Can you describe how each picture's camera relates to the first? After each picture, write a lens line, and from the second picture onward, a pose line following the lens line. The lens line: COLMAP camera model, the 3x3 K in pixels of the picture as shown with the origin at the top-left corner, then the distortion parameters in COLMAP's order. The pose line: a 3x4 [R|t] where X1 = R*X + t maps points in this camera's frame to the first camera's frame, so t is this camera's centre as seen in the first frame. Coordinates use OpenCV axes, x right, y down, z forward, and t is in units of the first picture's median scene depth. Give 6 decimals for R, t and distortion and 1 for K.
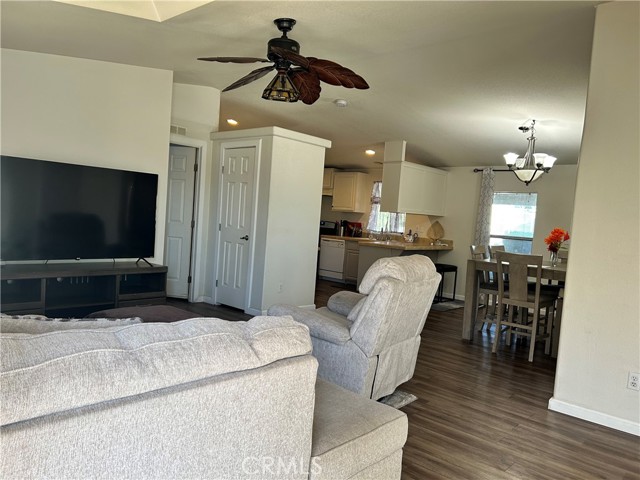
lens RADIAL K [[483.6, 0, 322.4], [0, 483.6, 240.1], [0, 0, 1]] dist [0.040972, -0.035853]
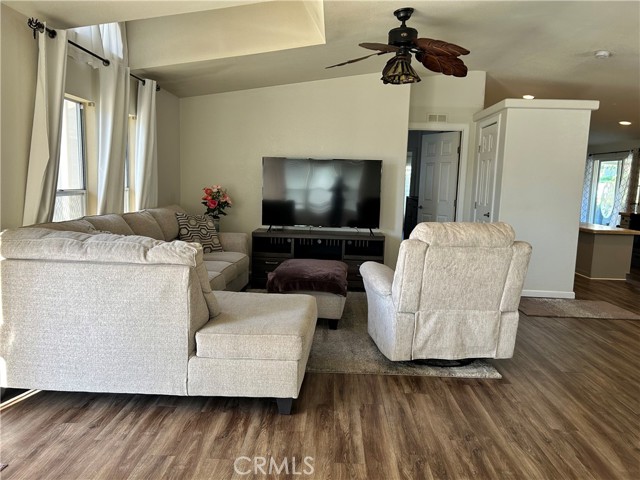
lens RADIAL K [[483.6, 0, 319.7], [0, 483.6, 239.1], [0, 0, 1]] dist [0.040972, -0.035853]
pose [[0.641907, 0.037025, -0.765888, 0.666275], [-0.023749, 0.999314, 0.028406, 0.042813], [0.766414, -0.000045, 0.642346, 0.138580]]
